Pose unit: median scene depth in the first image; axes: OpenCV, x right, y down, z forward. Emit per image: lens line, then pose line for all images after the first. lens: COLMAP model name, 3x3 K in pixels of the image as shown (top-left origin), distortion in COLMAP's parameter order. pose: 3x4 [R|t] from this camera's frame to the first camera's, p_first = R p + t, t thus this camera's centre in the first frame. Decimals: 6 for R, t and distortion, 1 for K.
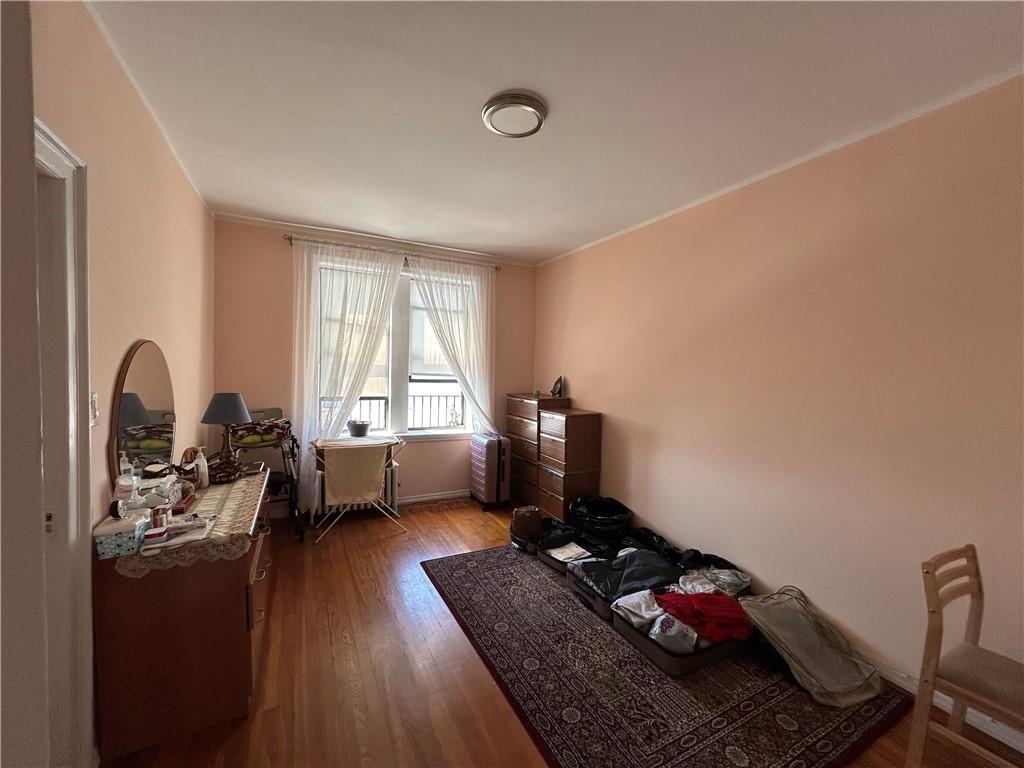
lens RADIAL K [[410.4, 0, 510.4], [0, 410.4, 380.5], [0, 0, 1]] dist [0.000491, 0.000041]
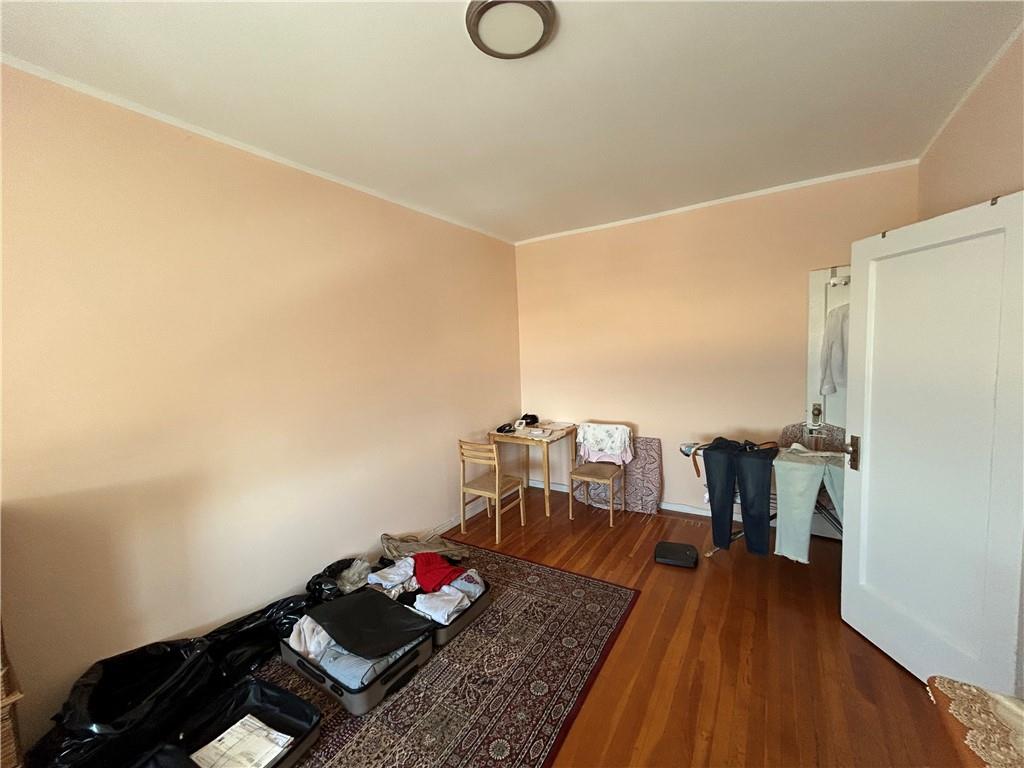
lens RADIAL K [[410.4, 0, 510.4], [0, 410.4, 380.5], [0, 0, 1]] dist [0.000491, 0.000041]
pose [[-0.498974, -0.068211, 0.863928, -0.593642], [0.053569, 0.992564, 0.109307, -0.092142], [-0.864960, 0.100821, -0.491609, 1.275659]]
